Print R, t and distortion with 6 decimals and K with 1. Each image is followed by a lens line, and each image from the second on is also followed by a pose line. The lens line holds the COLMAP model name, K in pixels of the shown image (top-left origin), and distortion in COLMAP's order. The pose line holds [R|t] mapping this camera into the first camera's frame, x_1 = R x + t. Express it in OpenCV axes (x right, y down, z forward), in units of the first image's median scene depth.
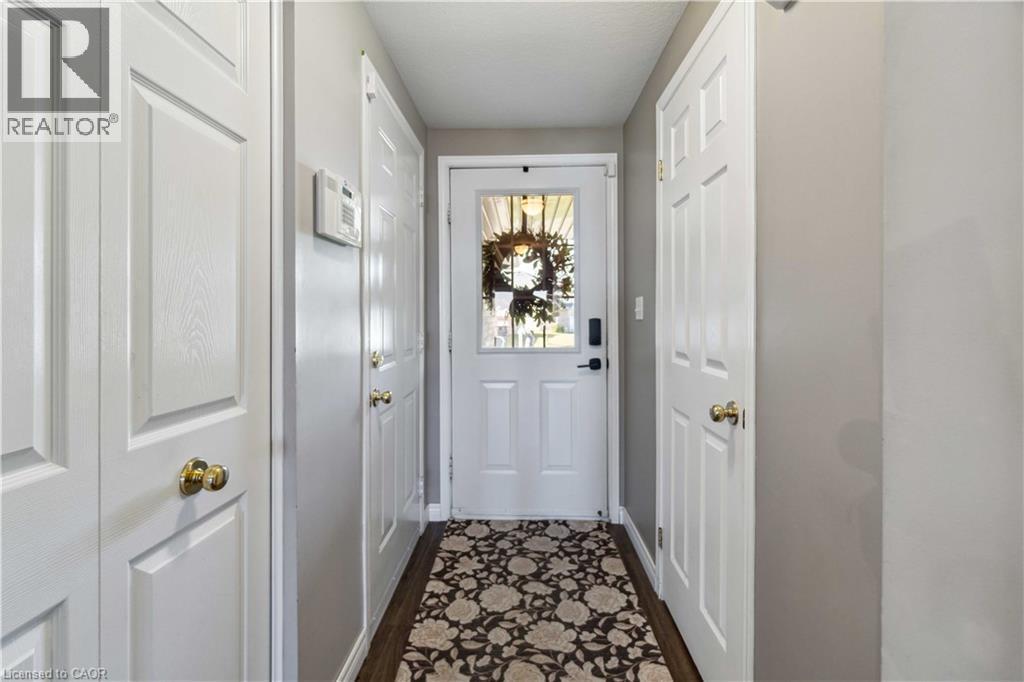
lens RADIAL K [[448.1, 0, 513.8], [0, 448.1, 331.6], [0, 0, 1]] dist [-0.005700, 0.000734]
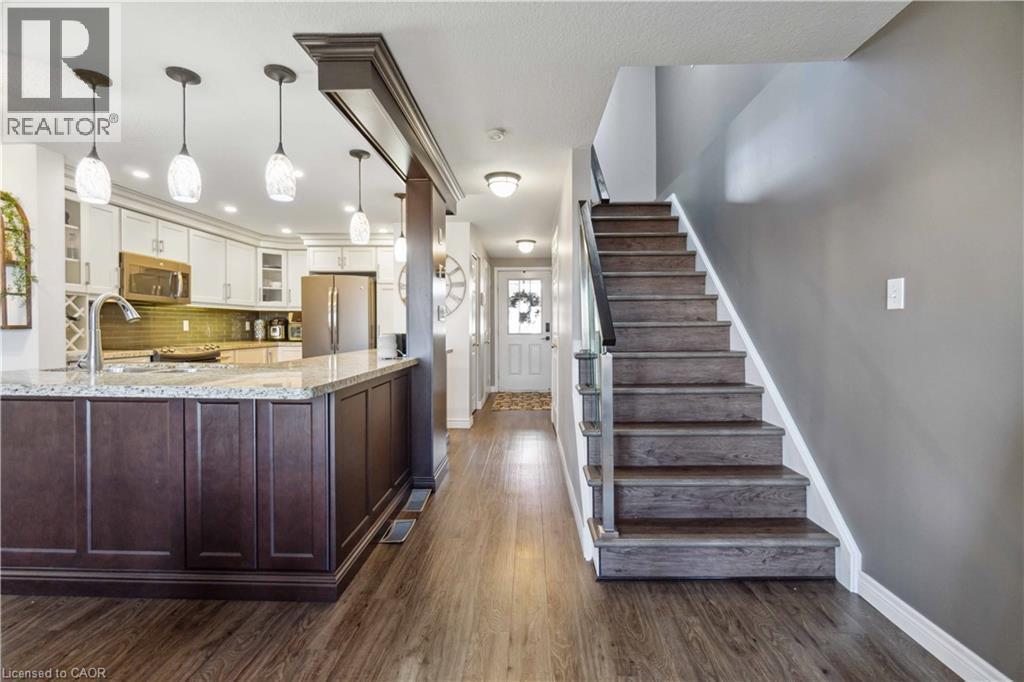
lens RADIAL K [[448.1, 0, 521.2], [0, 448.1, 331.7], [0, 0, 1]] dist [-0.005700, 0.000734]
pose [[0.999912, 0.000692, 0.013270, -0.030634], [-0.000646, 0.999994, -0.003480, 0.039087], [-0.013273, 0.003471, 0.999906, -1.922325]]
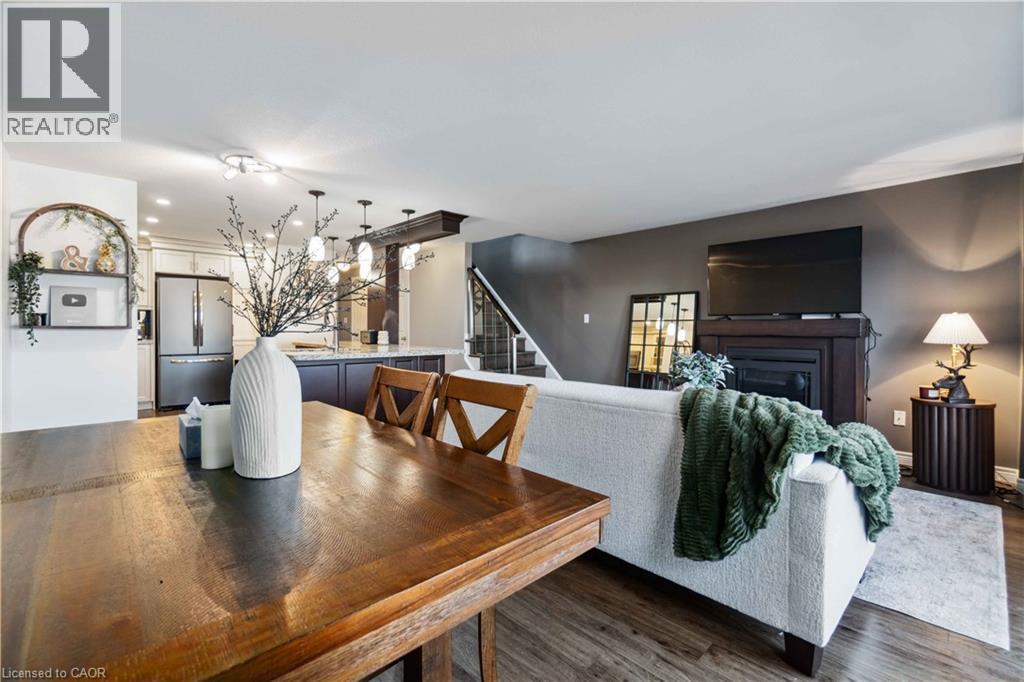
lens RADIAL K [[448.1, 0, 514.7], [0, 448.1, 335.2], [0, 0, 1]] dist [-0.005700, 0.000734]
pose [[0.697190, -0.008953, 0.716830, -1.449673], [0.004190, 0.999956, 0.008413, 0.047012], [-0.716874, -0.002862, 0.697197, -2.658327]]
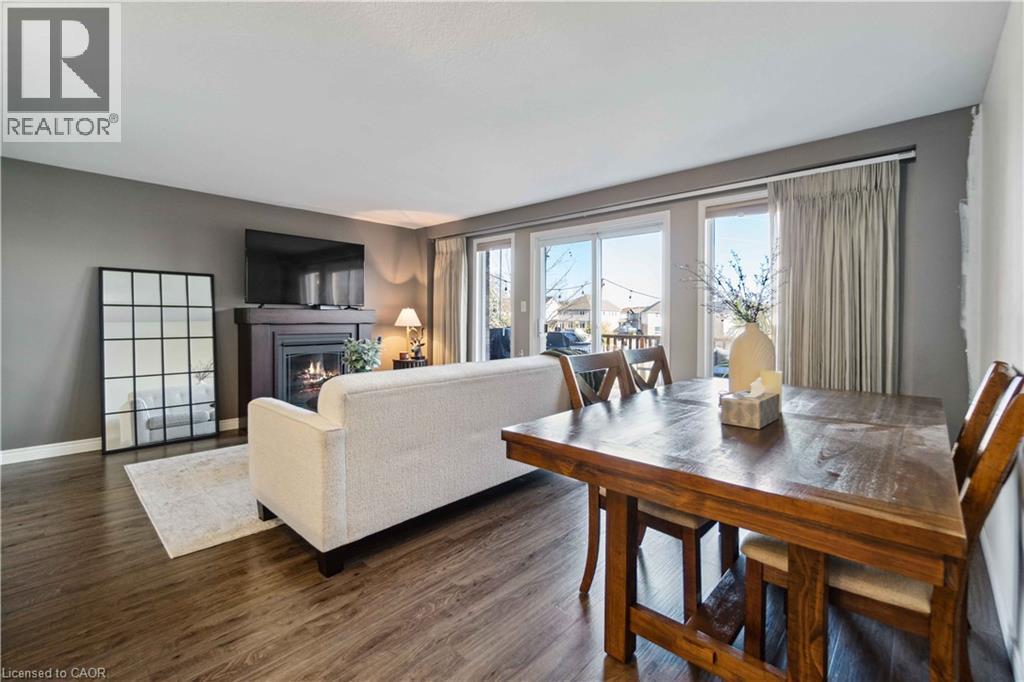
lens RADIAL K [[448.1, 0, 510.2], [0, 448.1, 322.7], [0, 0, 1]] dist [-0.005700, 0.000734]
pose [[-0.764901, -0.009296, 0.644080, -1.472946], [0.001521, 0.999867, 0.016238, 0.034851], [-0.644146, 0.013400, -0.764785, -1.286715]]
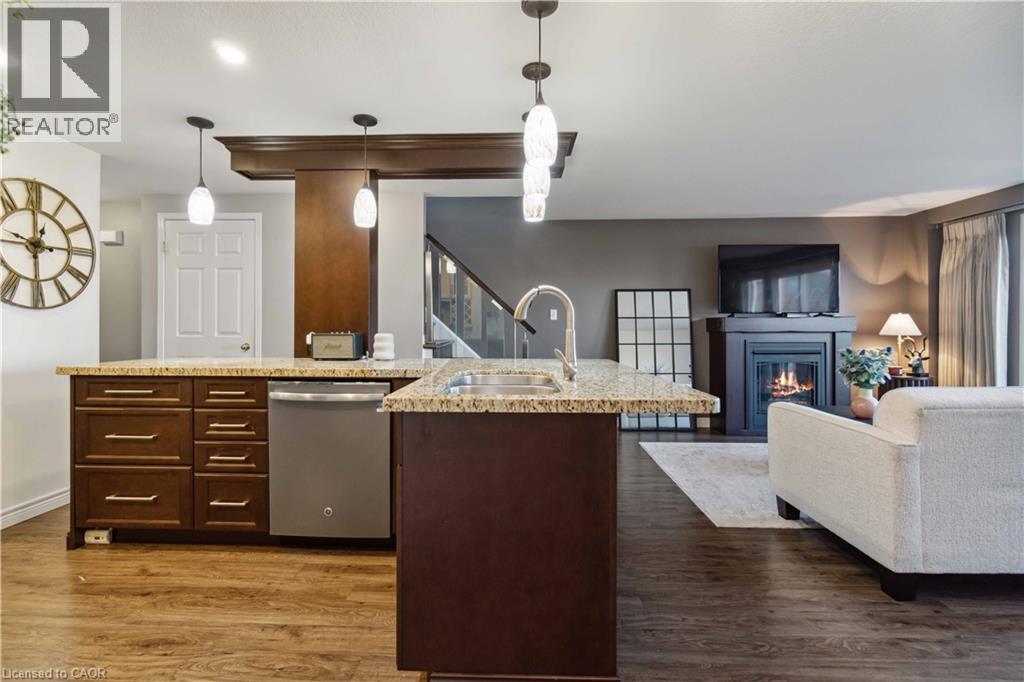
lens RADIAL K [[448.1, 0, 503.0], [0, 448.1, 329.1], [0, 0, 1]] dist [-0.005700, 0.000734]
pose [[-0.010834, -0.003329, 0.999936, -1.455064], [0.013537, 0.999902, 0.003475, 0.033736], [-0.999850, 0.013574, -0.010788, -1.020897]]
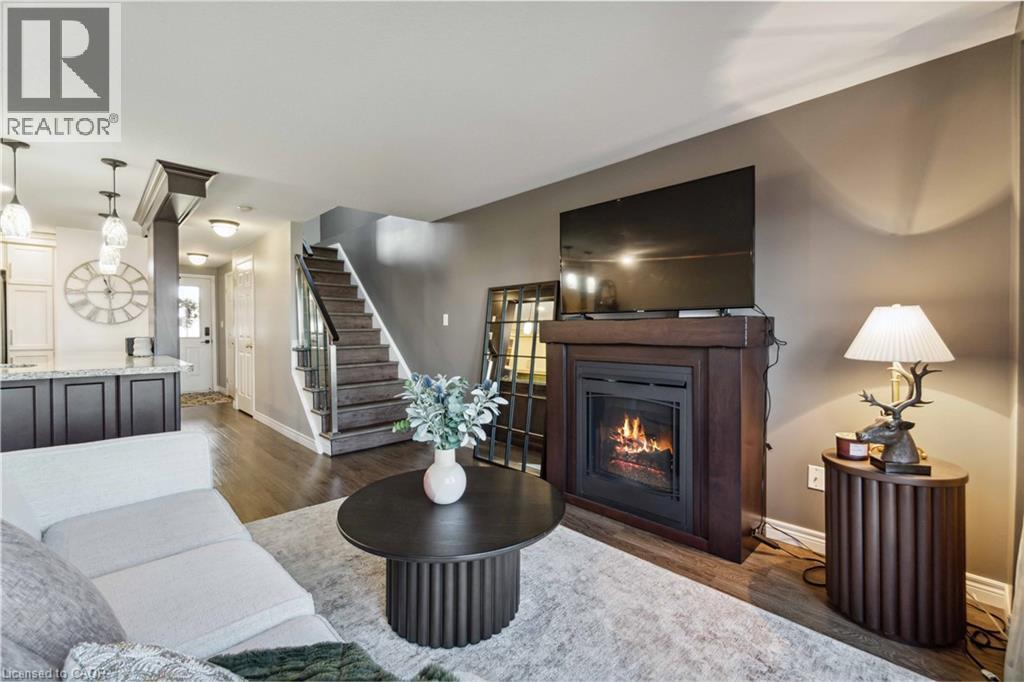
lens RADIAL K [[448.1, 0, 509.1], [0, 448.1, 336.5], [0, 0, 1]] dist [-0.005700, 0.000734]
pose [[0.696964, -0.011068, 0.717020, -0.595000], [0.009727, 0.999935, 0.005980, 0.039348], [-0.717040, 0.002807, 0.697027, -2.725088]]
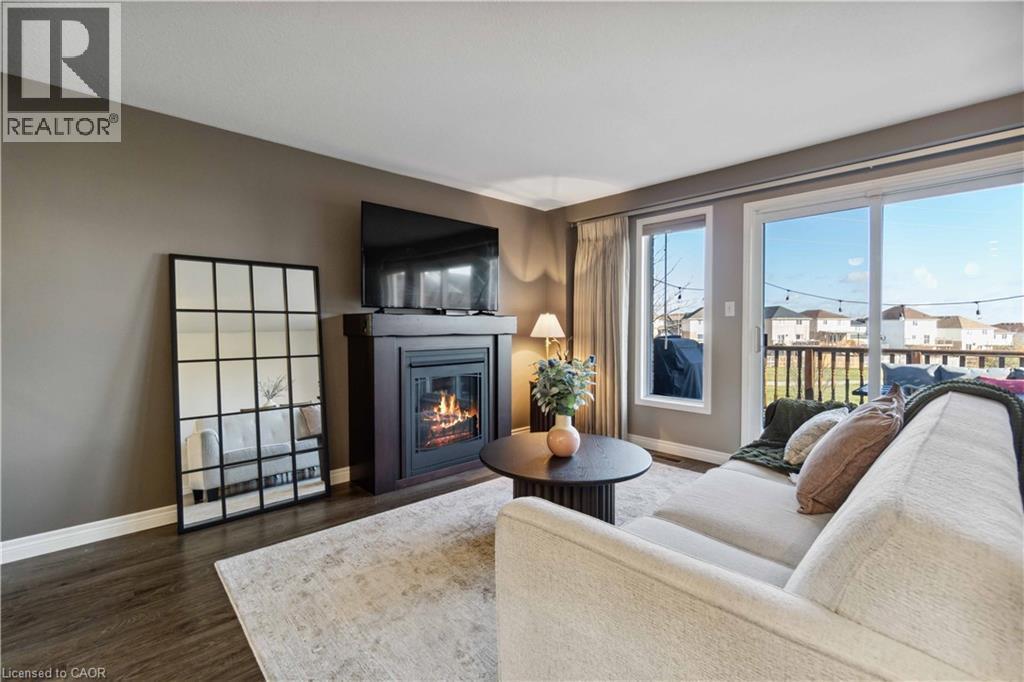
lens RADIAL K [[448.1, 0, 504.5], [0, 448.1, 335.8], [0, 0, 1]] dist [-0.005700, 0.000734]
pose [[-0.712741, -0.013137, 0.701304, -0.710907], [0.008811, 0.999578, 0.027680, 0.033745], [-0.701372, 0.025908, -0.712325, -1.351891]]
